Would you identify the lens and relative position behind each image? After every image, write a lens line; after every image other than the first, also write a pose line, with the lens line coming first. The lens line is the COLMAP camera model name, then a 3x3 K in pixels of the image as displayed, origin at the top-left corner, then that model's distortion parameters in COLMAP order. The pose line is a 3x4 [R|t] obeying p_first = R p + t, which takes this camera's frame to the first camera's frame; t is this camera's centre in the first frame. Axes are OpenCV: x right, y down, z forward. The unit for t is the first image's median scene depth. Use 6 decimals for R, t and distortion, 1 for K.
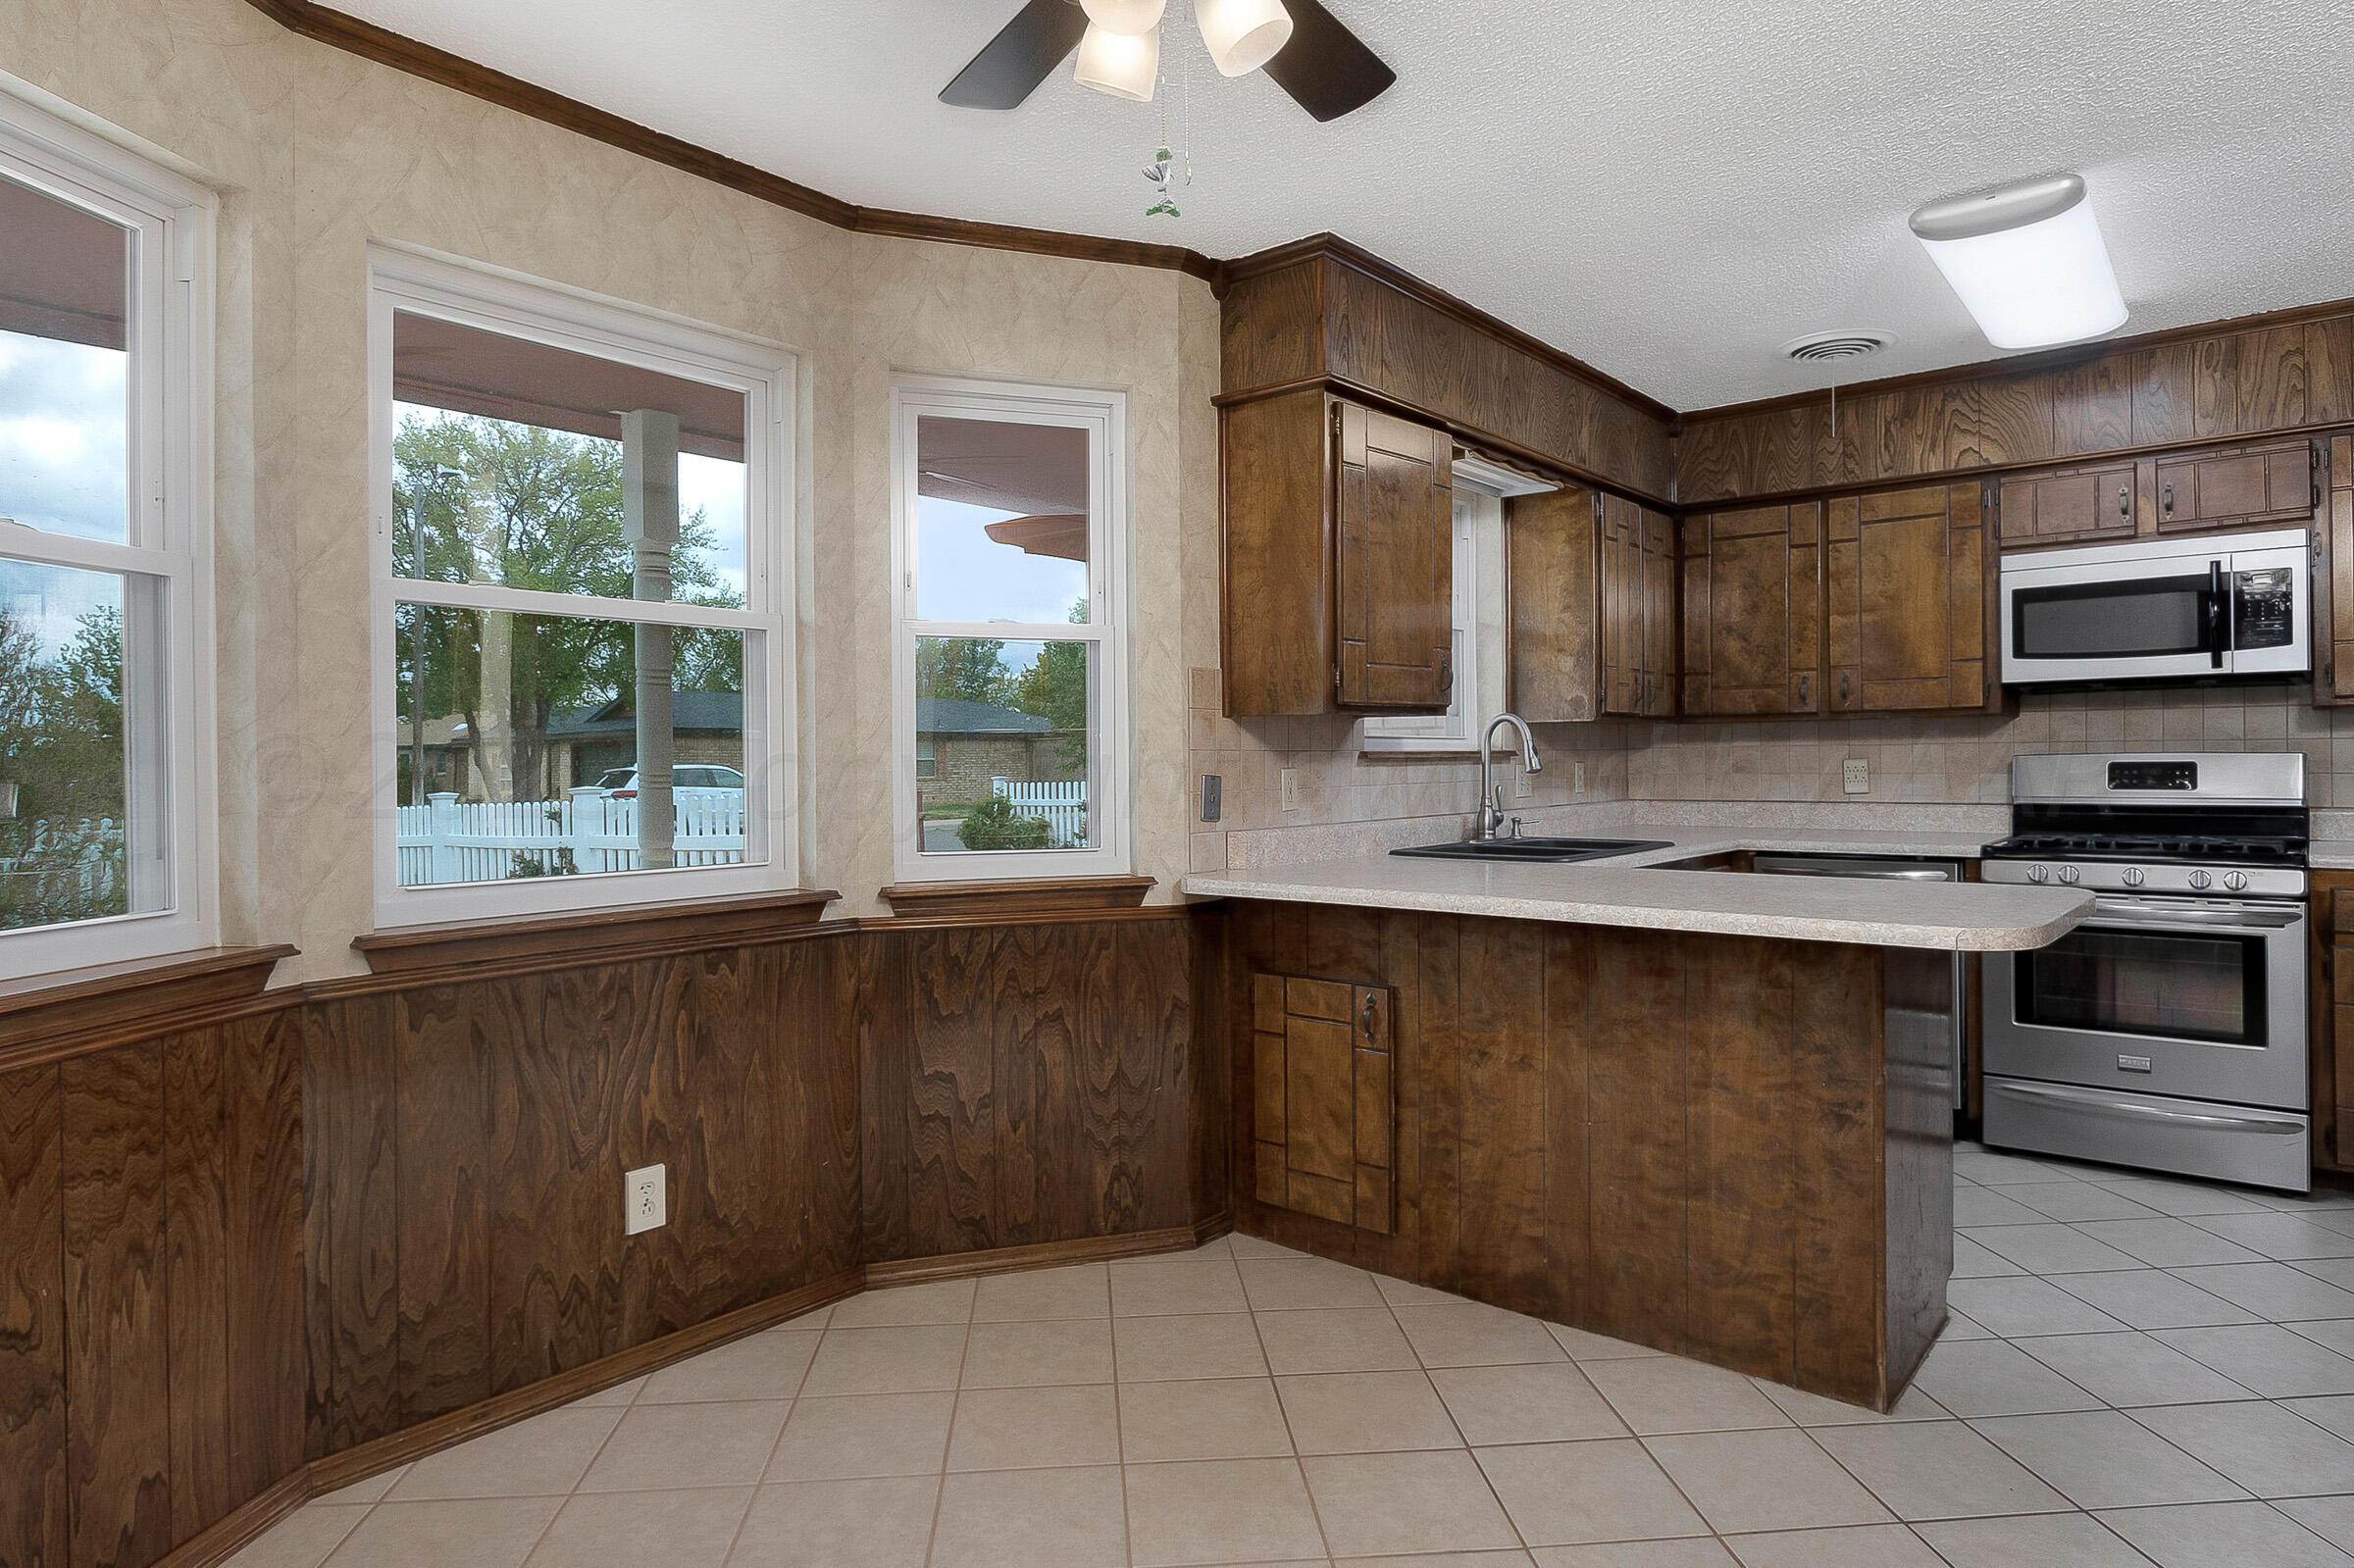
lens RADIAL K [[1393.9, 0, 1182.9], [0, 1393.9, 767.6], [0, 0, 1]] dist [0.009285, 0.000680]
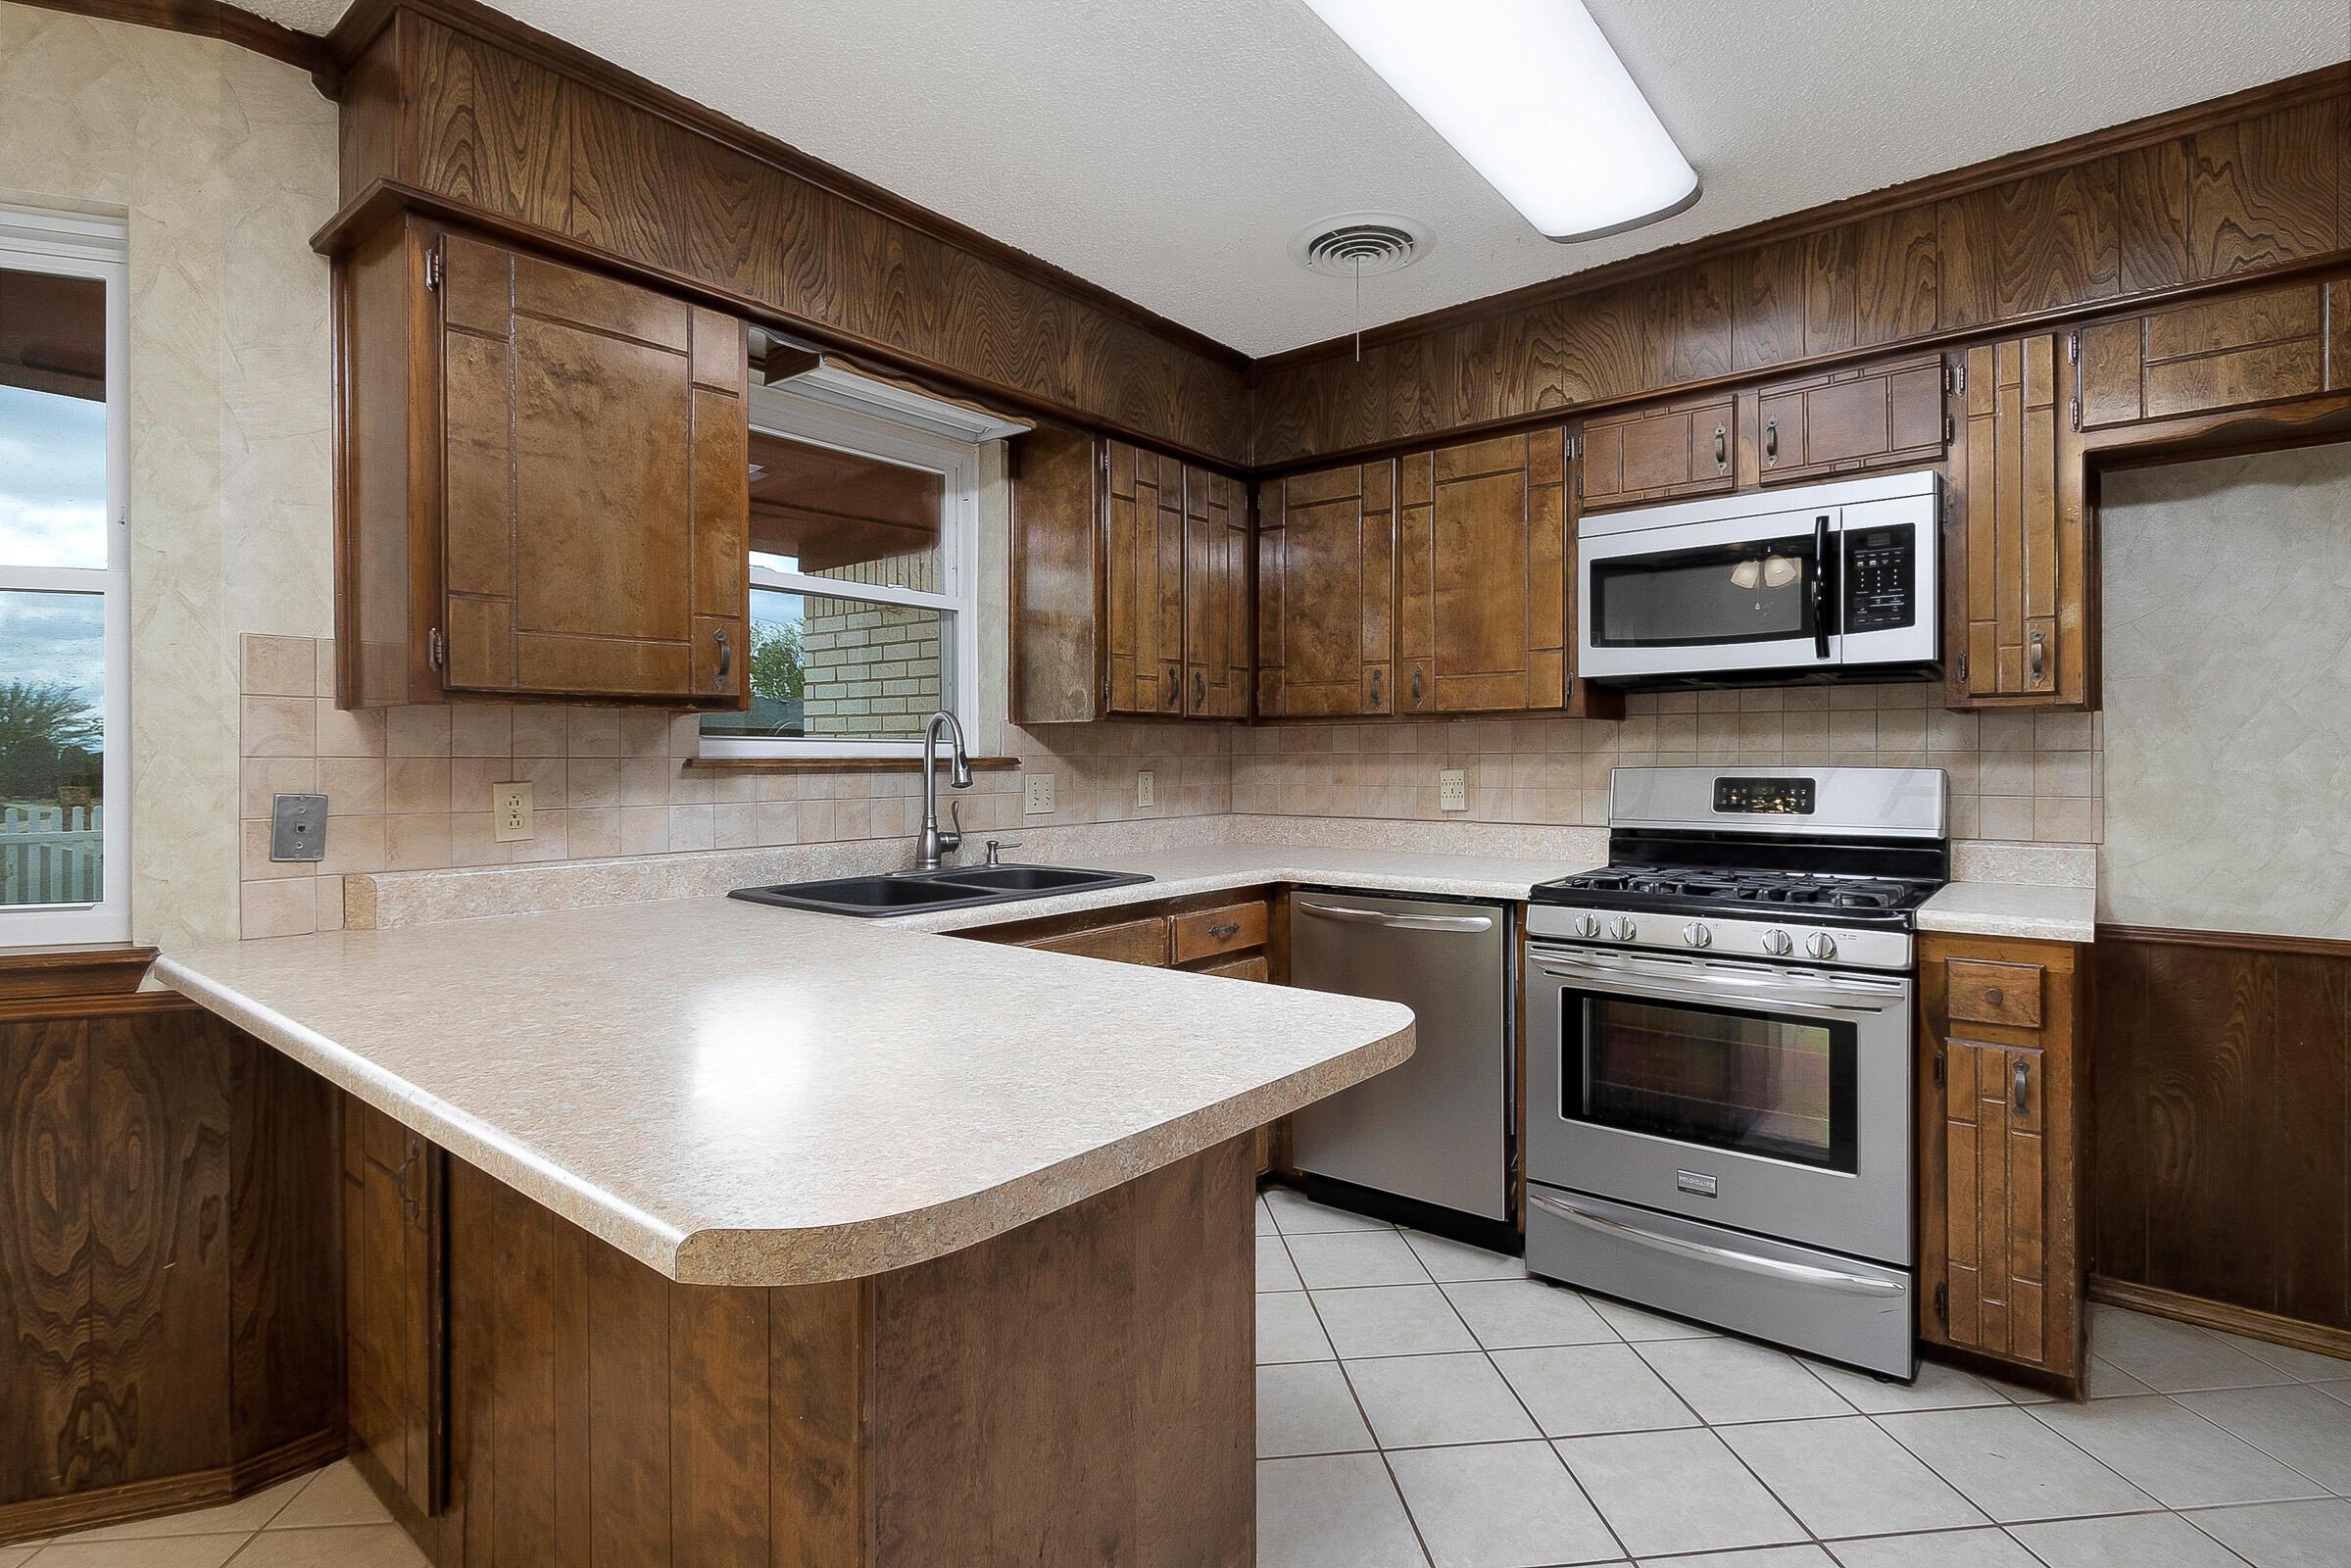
lens RADIAL K [[1146.1, 0, 1176.4], [0, 1146.1, 772.2], [0, 0, 1]] dist [0.002748, -0.001091]
pose [[0.999967, 0.007081, 0.004096, 0.376826], [-0.007114, 0.999942, 0.008081, -0.010988], [-0.004039, -0.008110, 0.999959, 0.370079]]
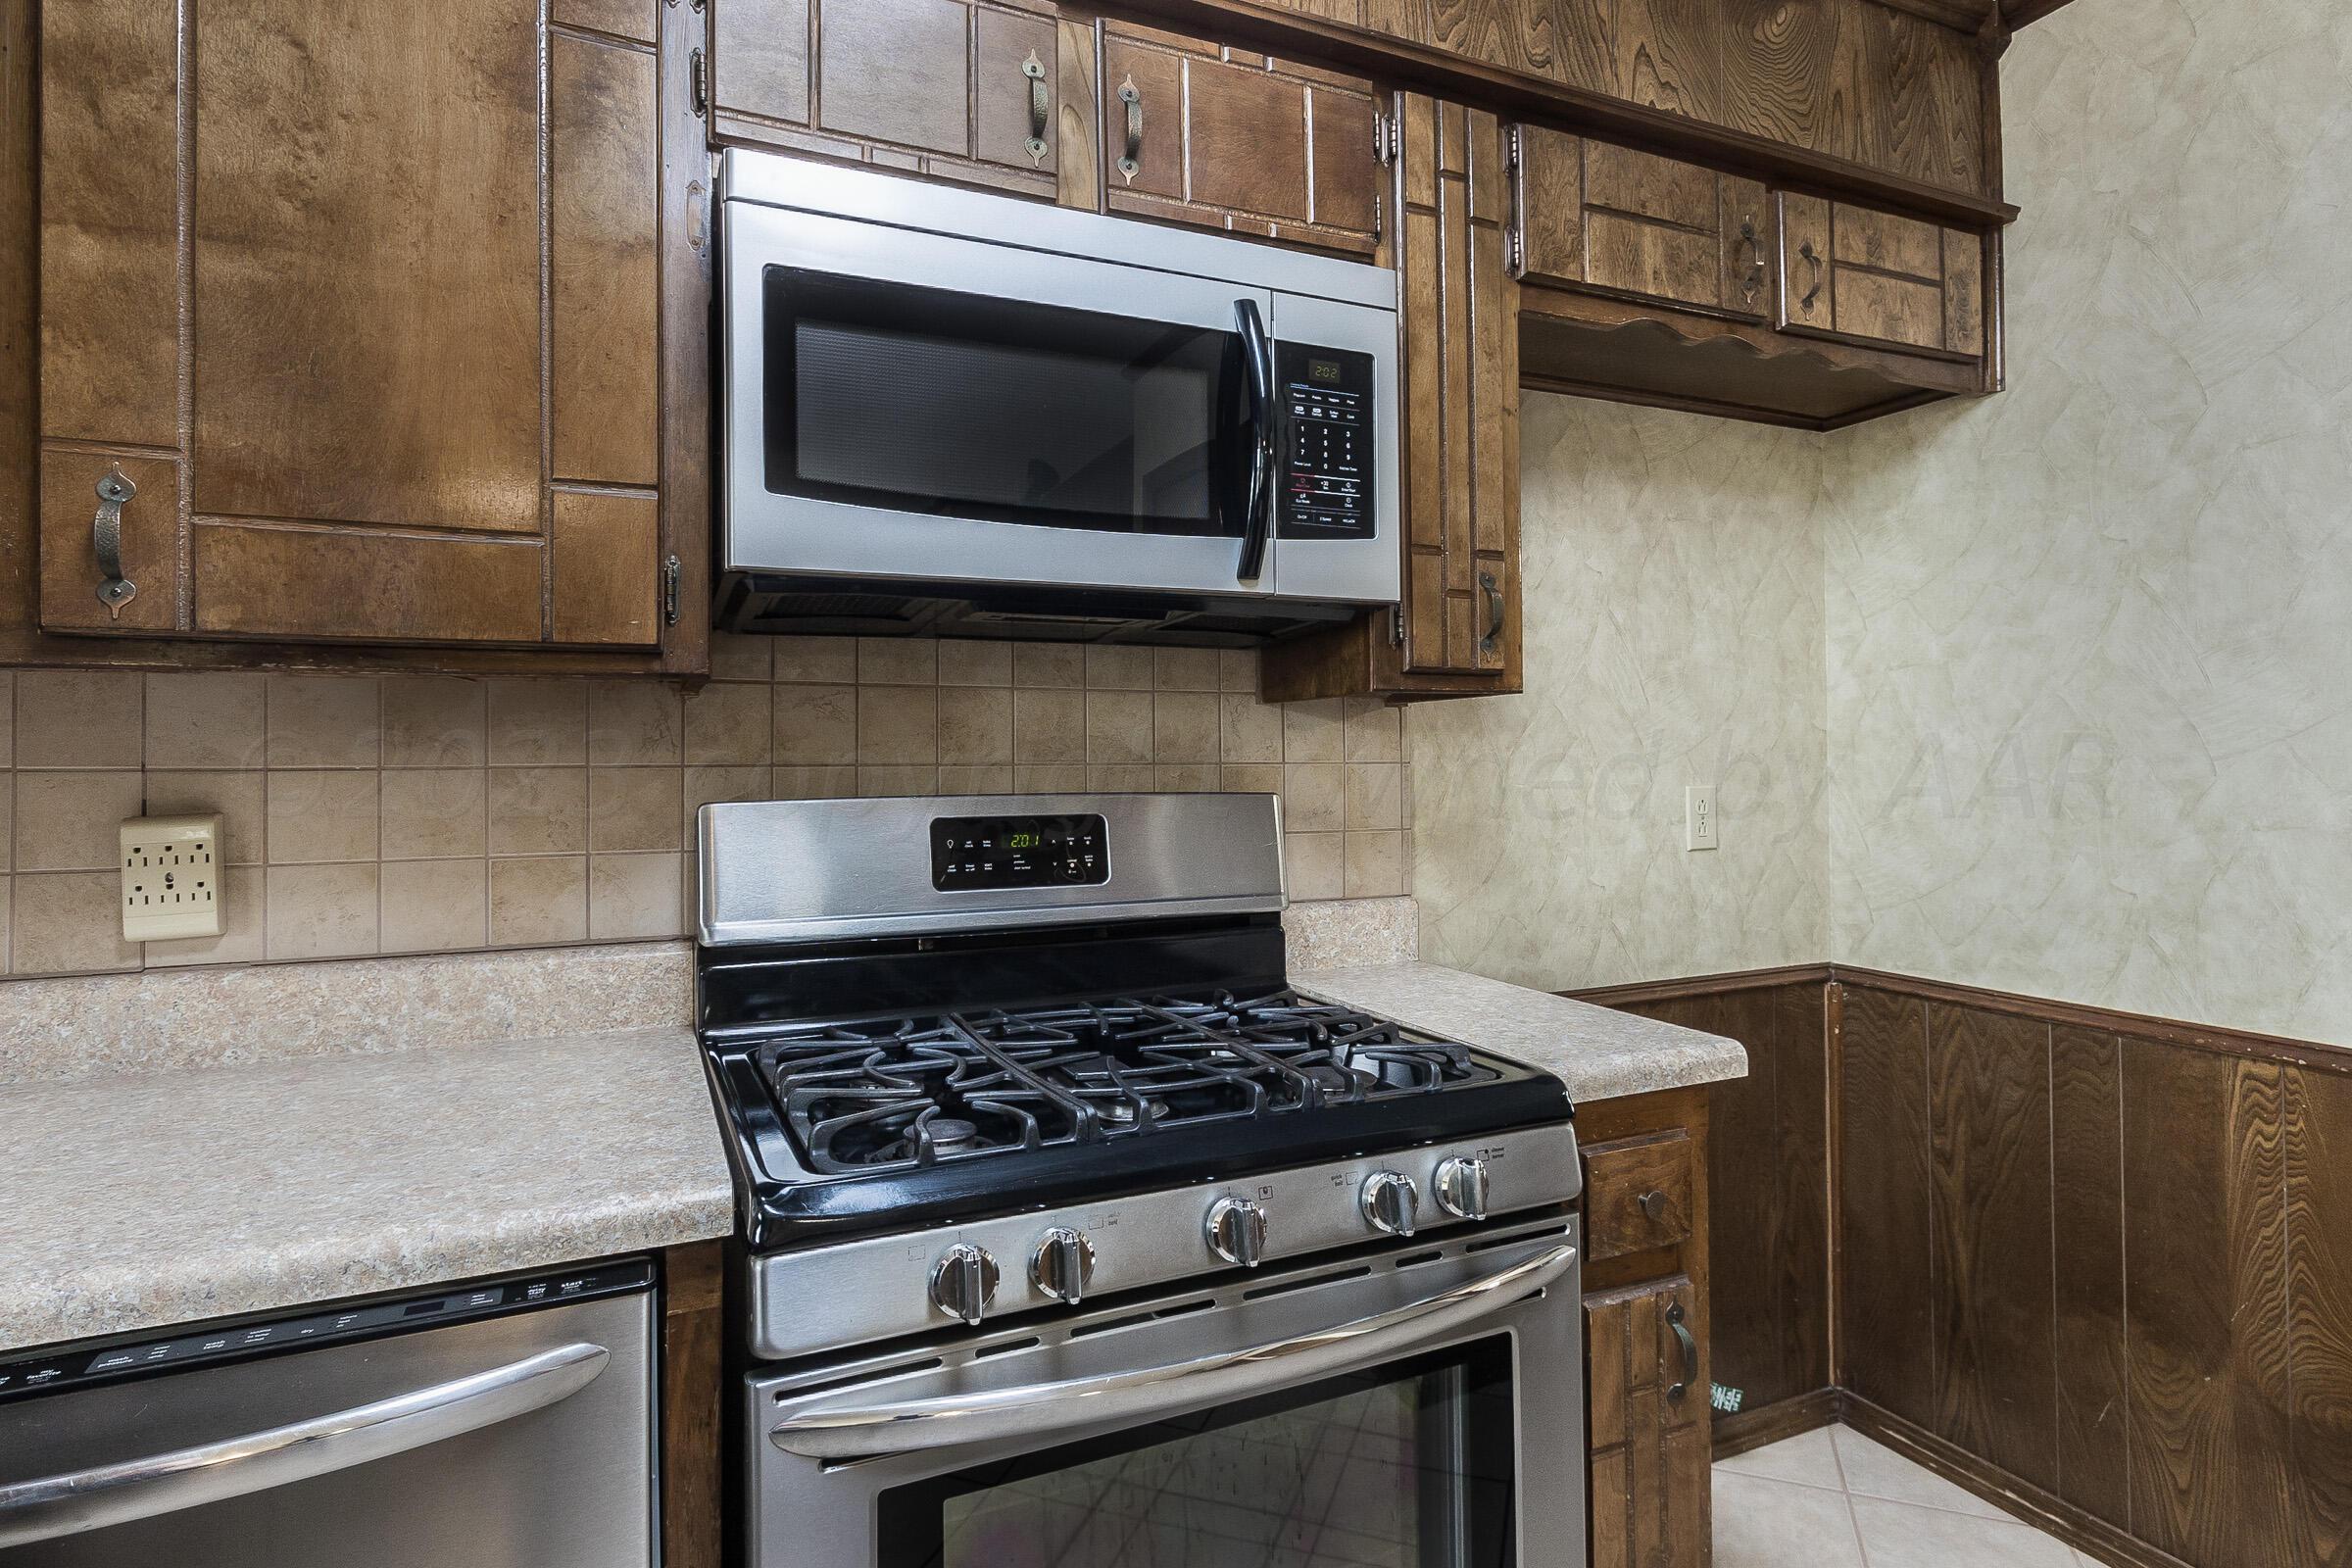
lens RADIAL K [[1255.0, 0, 1211.3], [0, 1255.0, 740.3], [0, 0, 1]] dist [-0.002482, -0.001682]
pose [[0.437620, 0.020418, 0.898928, 0.416685], [0.002998, 0.999703, -0.024167, -0.018224], [-0.899155, 0.013271, 0.437429, 0.842779]]
